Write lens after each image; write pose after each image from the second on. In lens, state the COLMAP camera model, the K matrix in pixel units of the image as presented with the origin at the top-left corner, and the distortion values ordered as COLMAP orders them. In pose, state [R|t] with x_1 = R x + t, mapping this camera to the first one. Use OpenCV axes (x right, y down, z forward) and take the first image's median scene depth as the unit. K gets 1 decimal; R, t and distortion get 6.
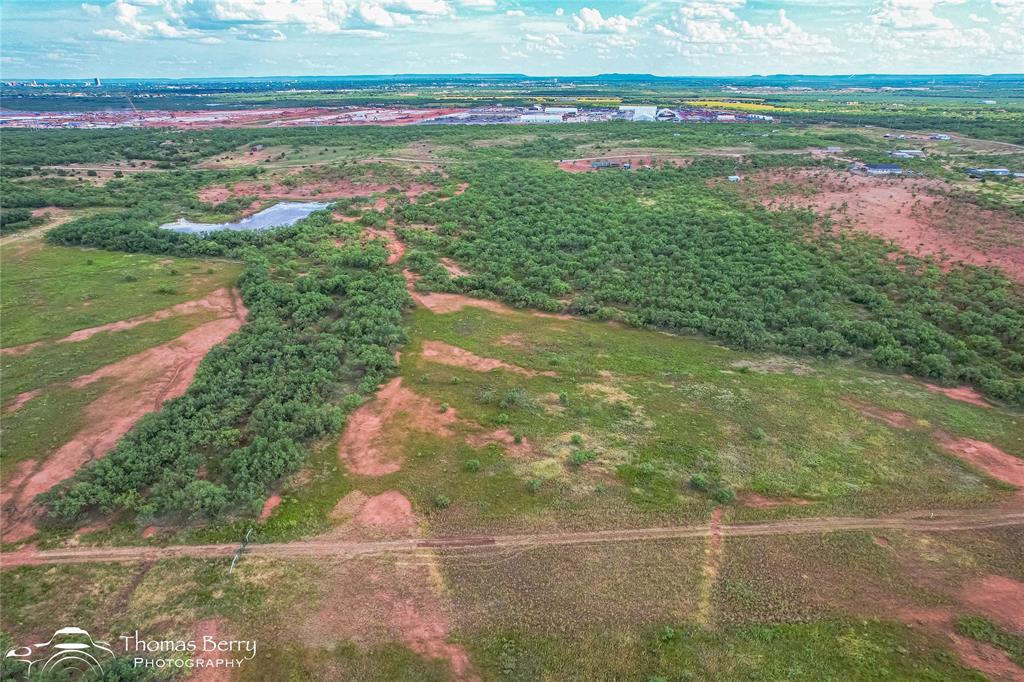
lens RADIAL K [[649.6, 0, 509.5], [0, 649.6, 360.5], [0, 0, 1]] dist [-0.076916, 0.066210]
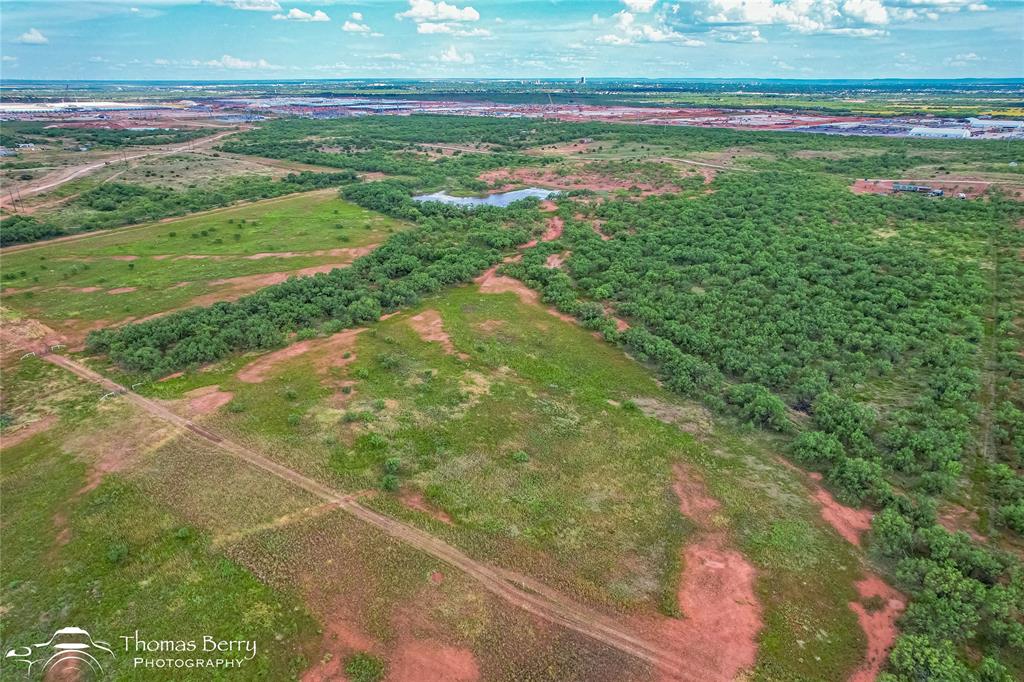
lens RADIAL K [[649.6, 0, 509.5], [0, 649.6, 360.5], [0, 0, 1]] dist [-0.076916, 0.066210]
pose [[0.791900, 0.246335, -0.558760, 0.194470], [-0.247493, 0.965975, 0.075102, -0.019216], [0.558248, 0.078816, 0.825922, 0.047784]]
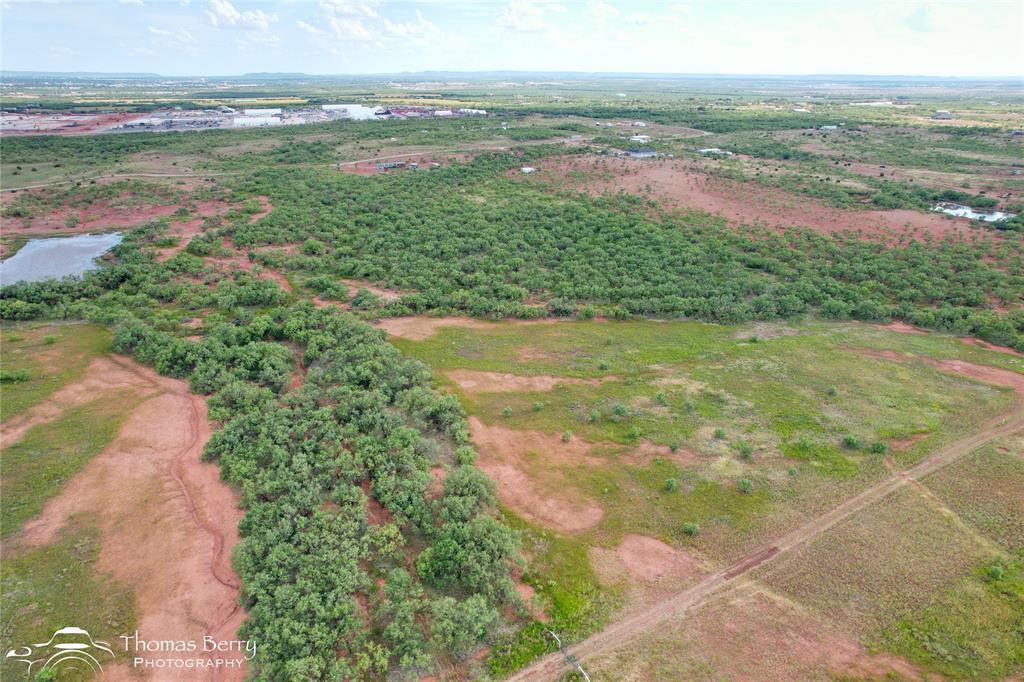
lens RADIAL K [[650.9, 0, 508.5], [0, 650.9, 366.9], [0, 0, 1]] dist [-0.074956, 0.068642]
pose [[0.881935, -0.191258, 0.430826, -0.134376], [0.186850, 0.980959, 0.052983, -0.021111], [-0.432756, 0.033773, 0.900878, 0.051758]]
